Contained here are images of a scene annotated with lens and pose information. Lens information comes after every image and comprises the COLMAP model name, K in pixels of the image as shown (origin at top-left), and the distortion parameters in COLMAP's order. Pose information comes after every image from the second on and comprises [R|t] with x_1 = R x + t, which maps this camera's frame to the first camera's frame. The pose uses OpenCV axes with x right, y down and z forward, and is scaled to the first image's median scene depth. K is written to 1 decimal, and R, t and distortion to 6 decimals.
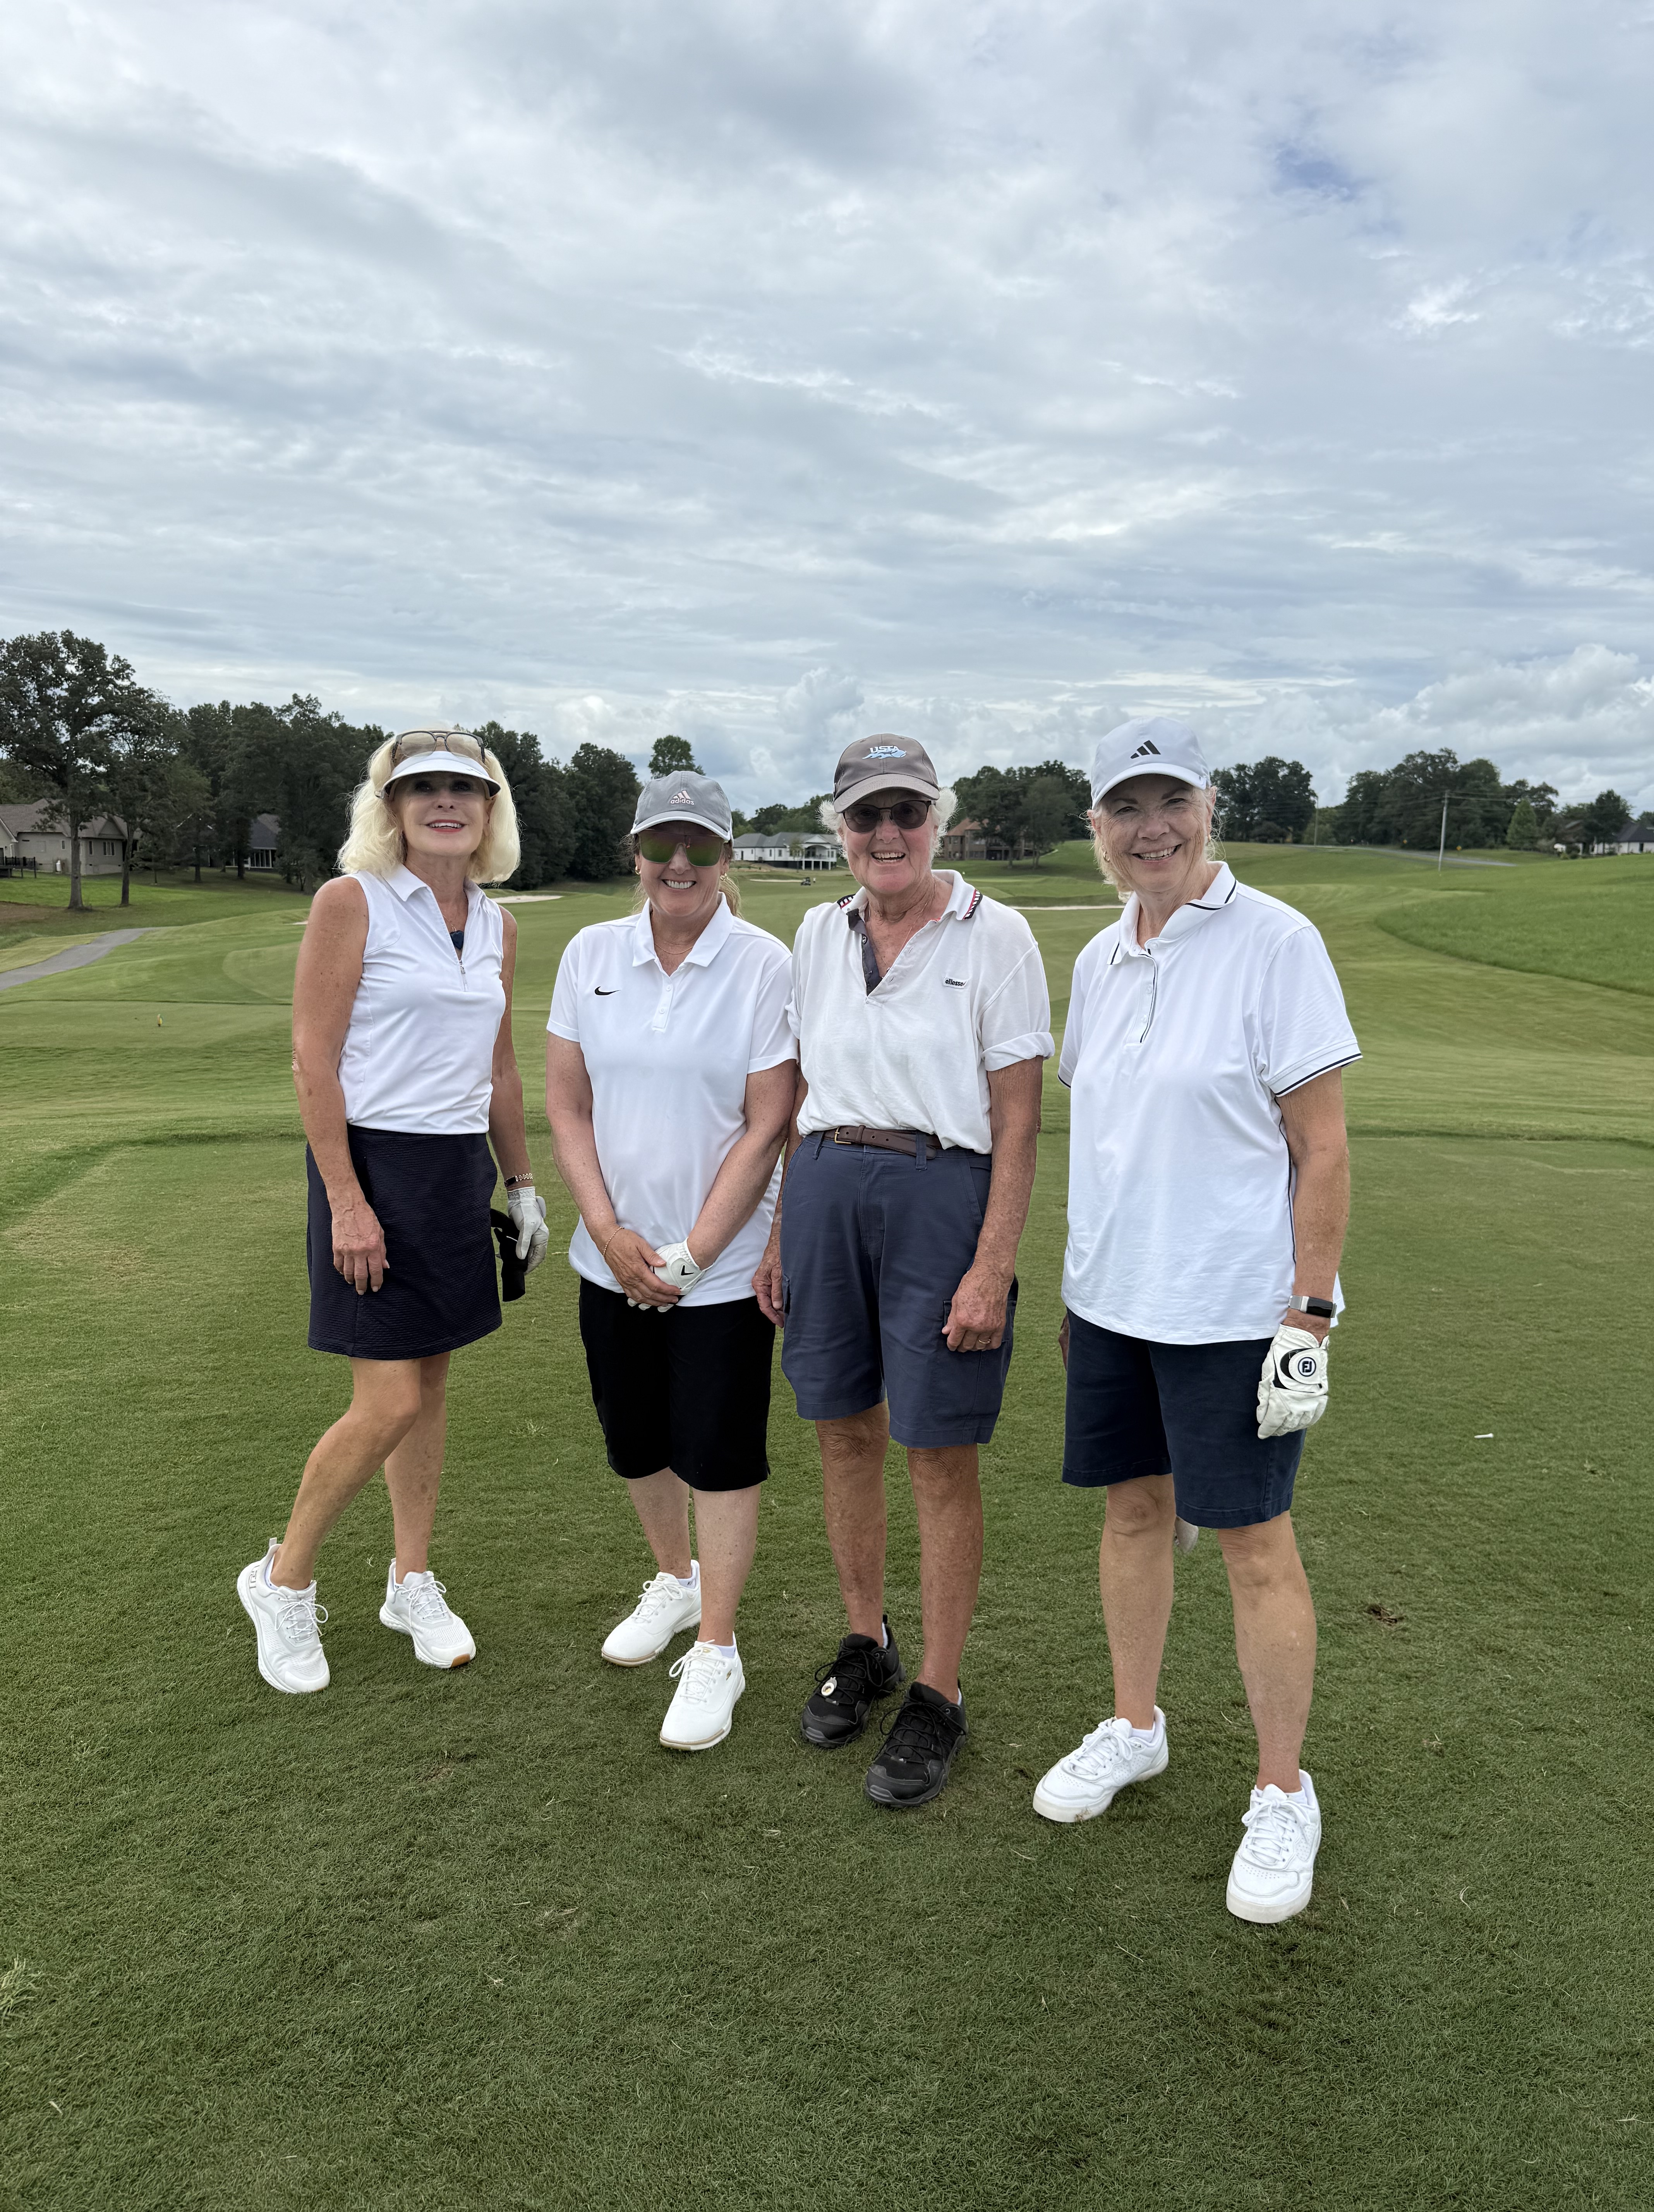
lens RADIAL K [[1550.6, 0, 819.5], [0, 1550.6, 1114.4], [0, 0, 1]] dist [0.192151, -0.415641]
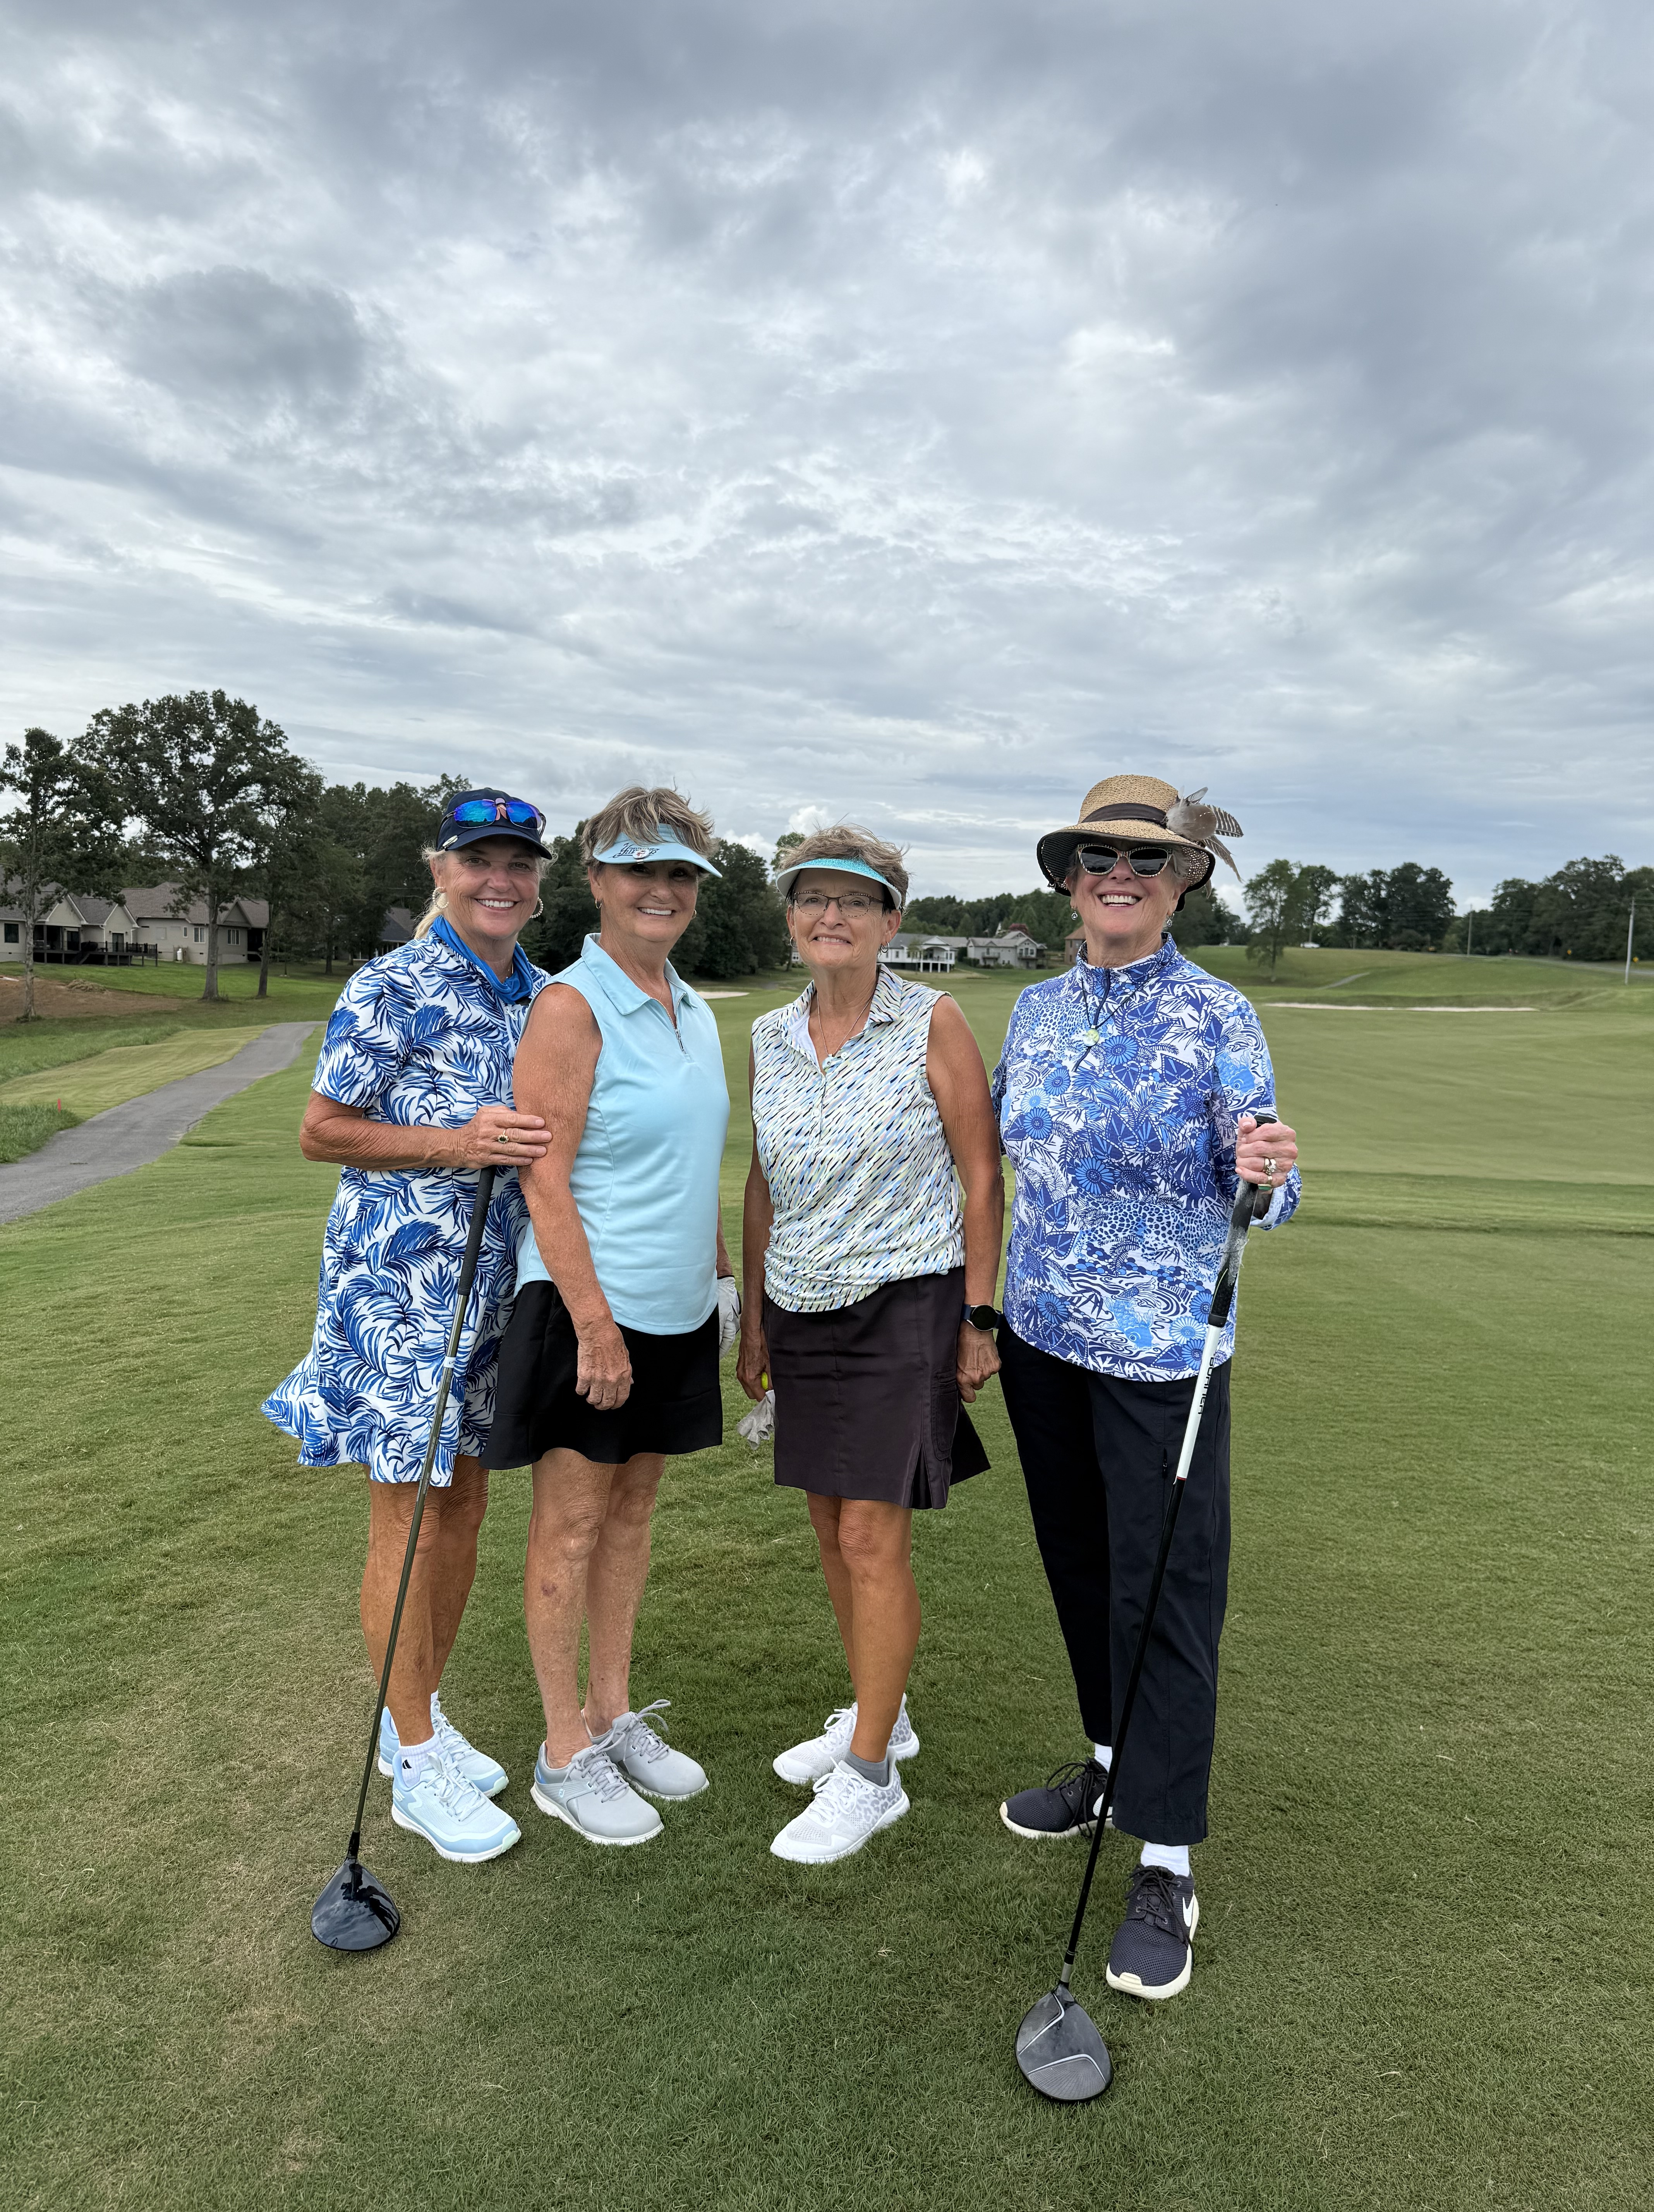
lens RADIAL K [[1539.1, 0, 820.7], [0, 1539.1, 1113.0], [0, 0, 1]] dist [0.203223, -0.423750]
pose [[0.999172, 0.017023, -0.036944, -0.075892], [-0.019450, 0.997606, -0.066369, -0.011371], [0.035726, 0.067032, 0.997111, 0.109586]]
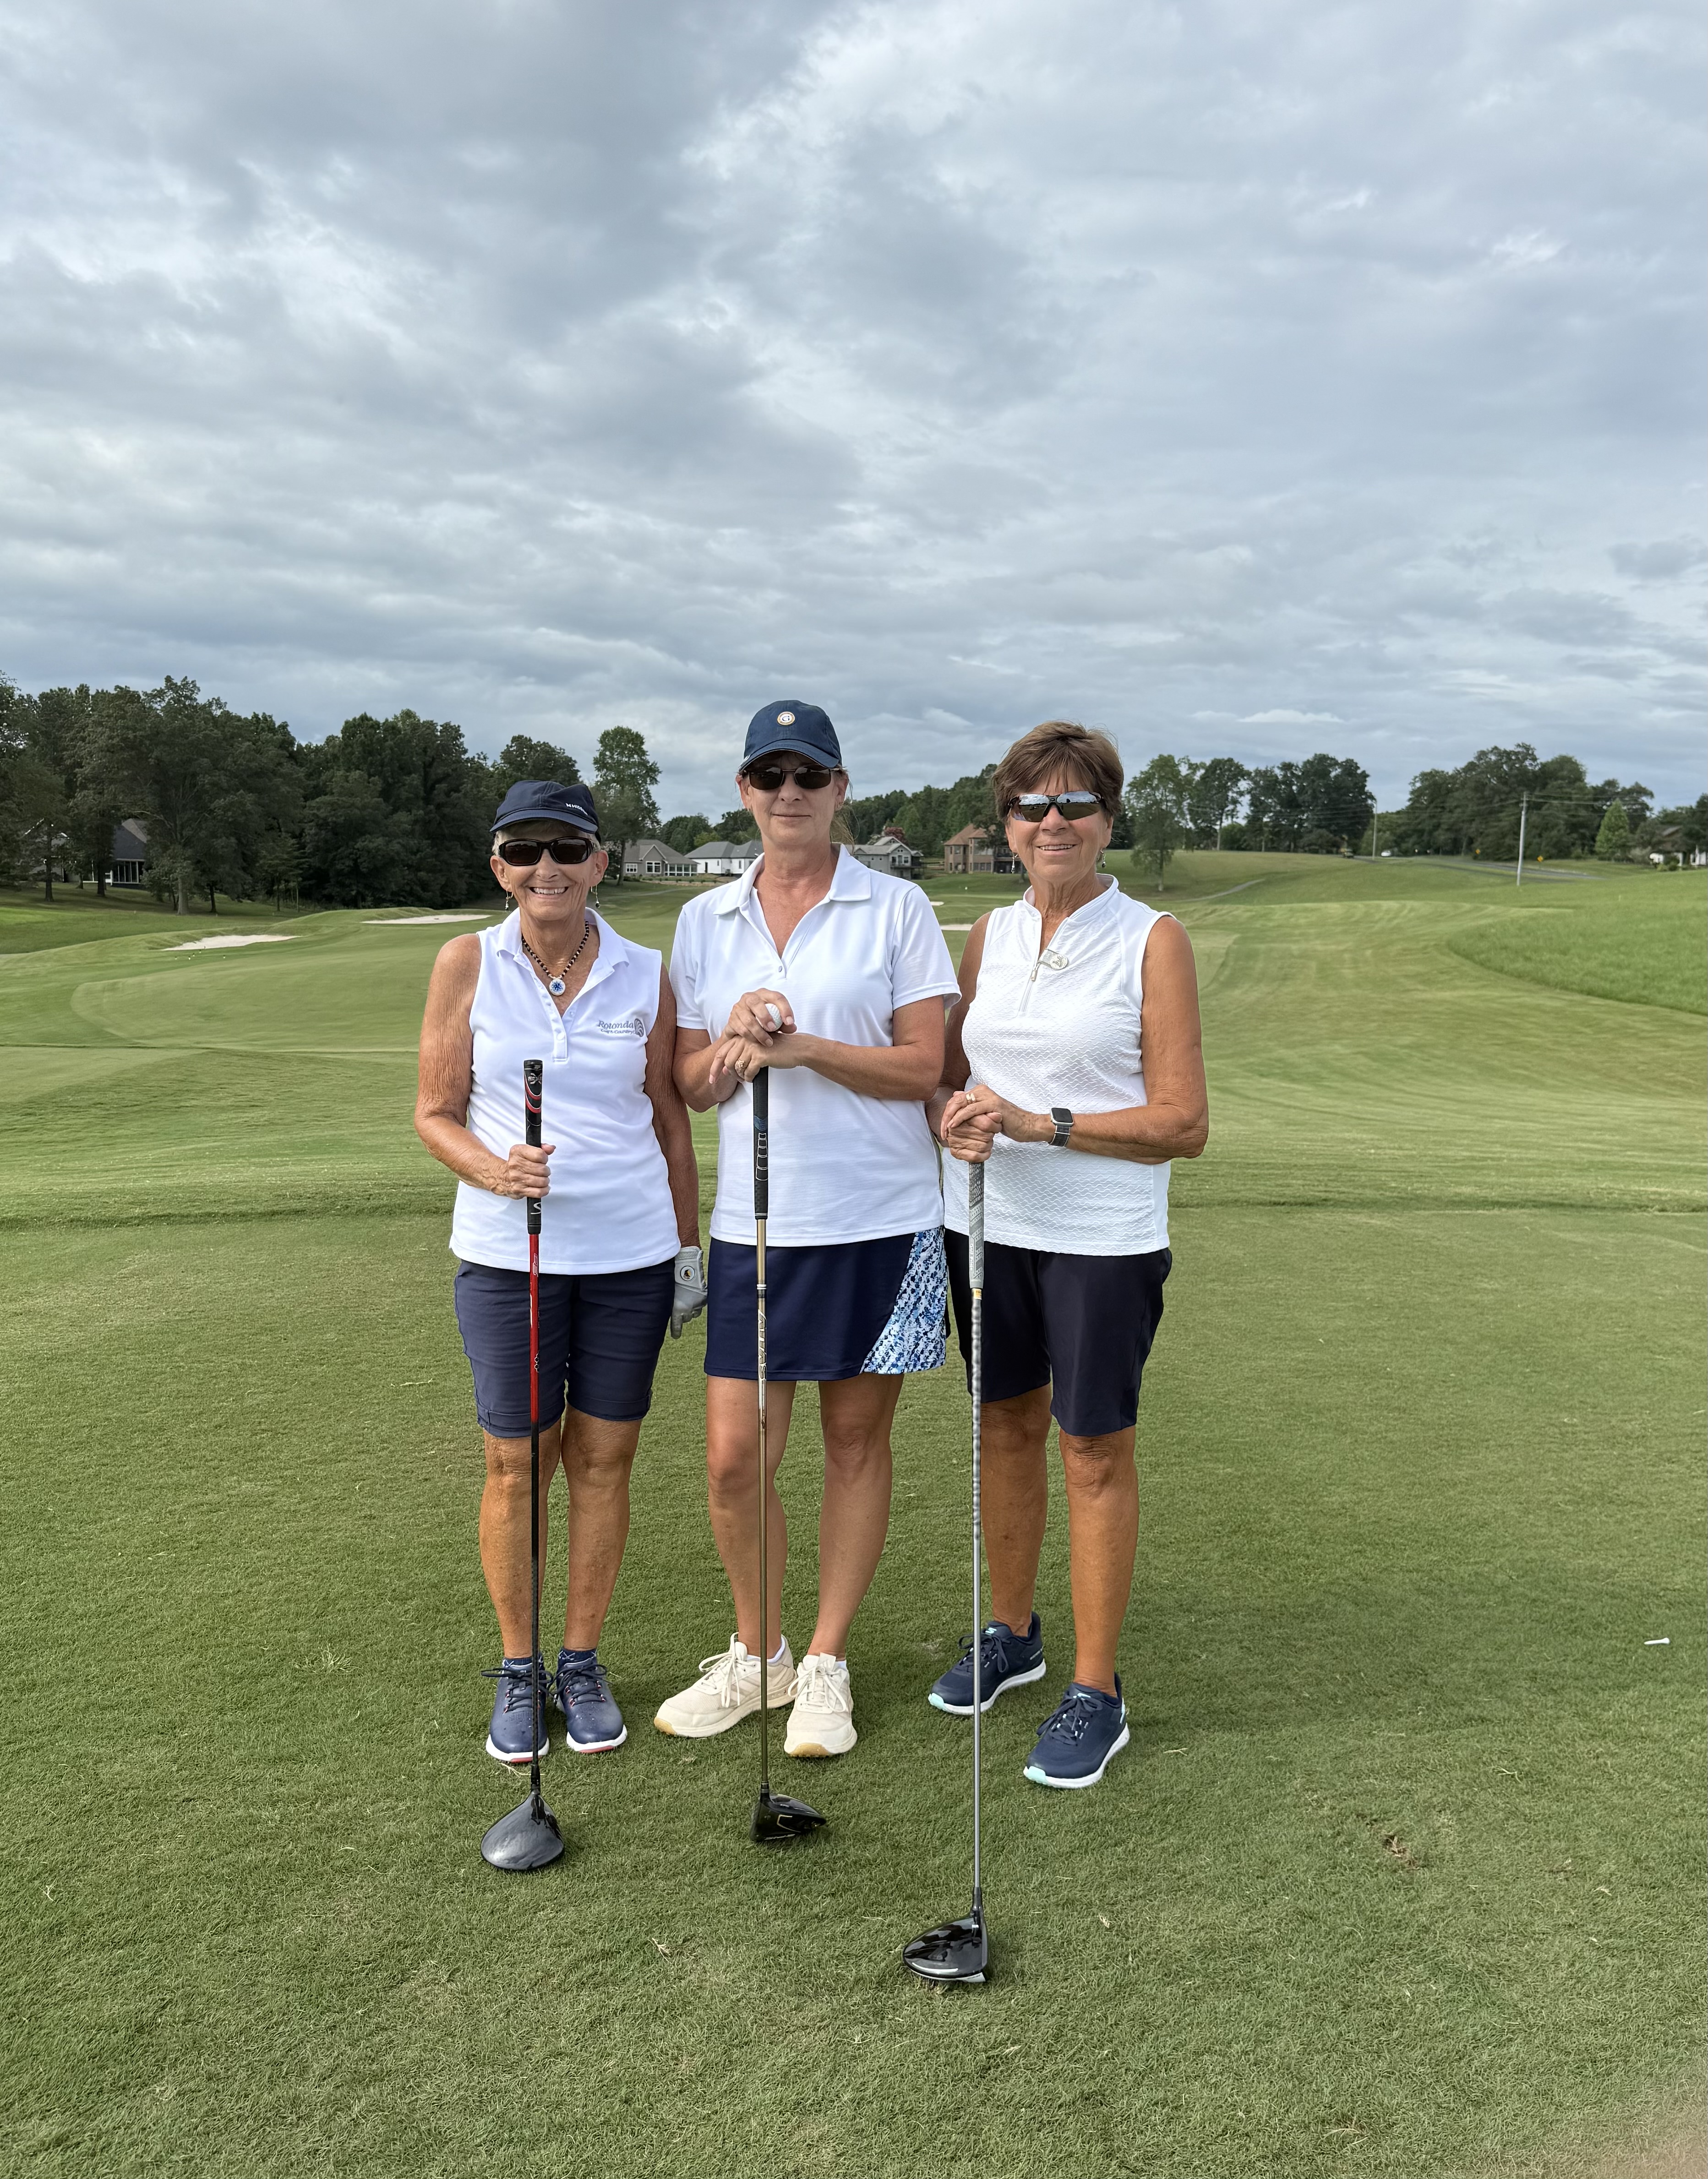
lens RADIAL K [[1830.1, 0, 867.7], [0, 1830.1, 1125.2], [0, 0, 1]] dist [0.220850, -0.527025]
pose [[0.999297, -0.006487, 0.036931, 0.000588], [0.007428, 0.999650, -0.025406, -0.000315], [-0.036753, 0.025663, 0.998995, 0.003173]]
